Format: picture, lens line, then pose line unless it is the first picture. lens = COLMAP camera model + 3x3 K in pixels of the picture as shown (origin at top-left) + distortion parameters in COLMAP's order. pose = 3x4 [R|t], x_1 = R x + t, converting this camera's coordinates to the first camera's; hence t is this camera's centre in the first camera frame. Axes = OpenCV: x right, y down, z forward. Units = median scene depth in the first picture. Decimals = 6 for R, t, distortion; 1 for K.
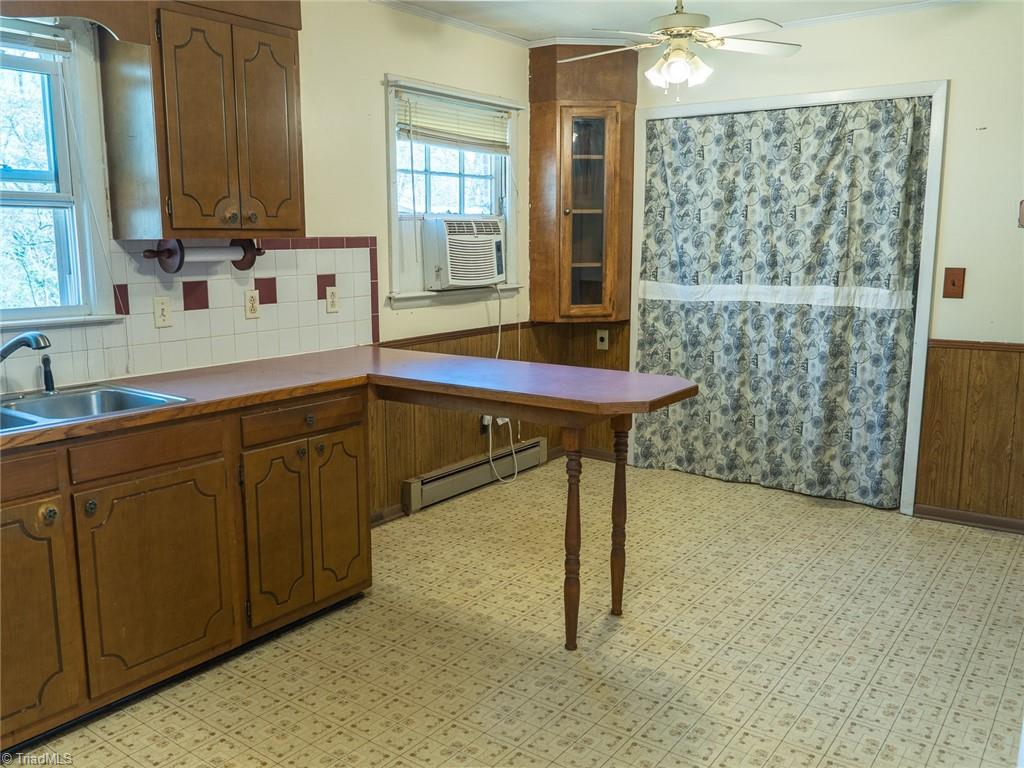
lens RADIAL K [[826.3, 0, 468.6], [0, 826.3, 378.8], [0, 0, 1]] dist [0.000499, 0.001904]
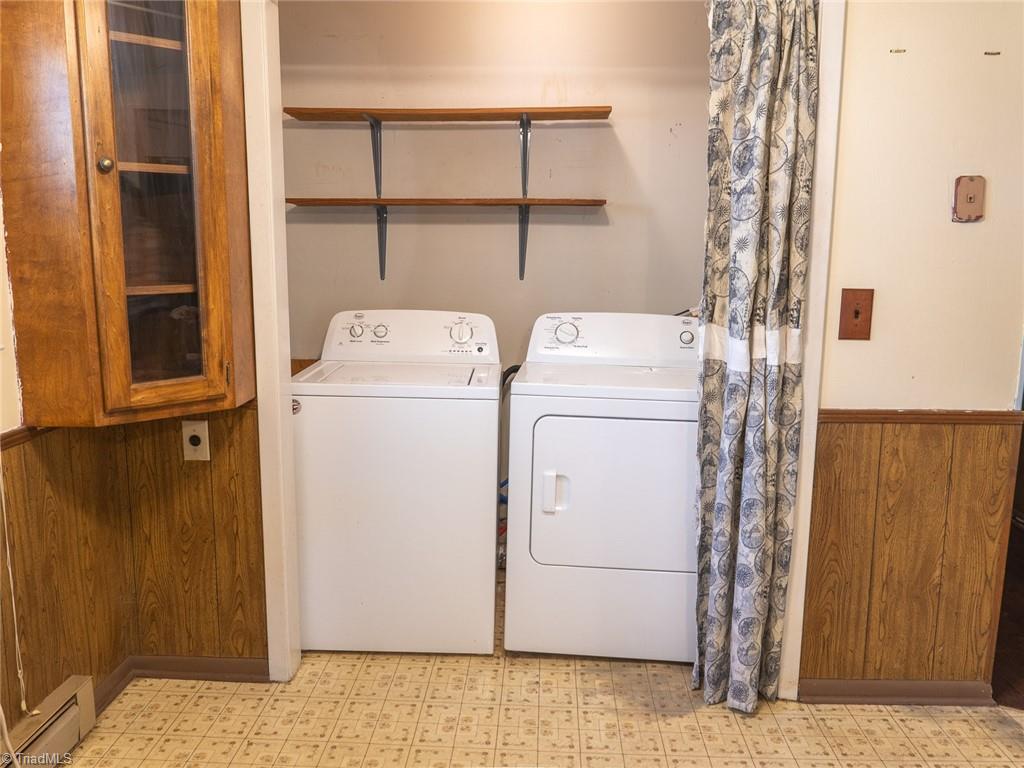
lens RADIAL K [[869.8, 0, 512.0], [0, 869.8, 384.0], [0, 0, 1]] dist [-0.006021, -0.006501]
pose [[0.805288, -0.086479, 0.586544, 0.004795], [0.088102, 0.995776, 0.025857, -0.023012], [-0.586302, 0.030853, 0.809505, 0.142309]]
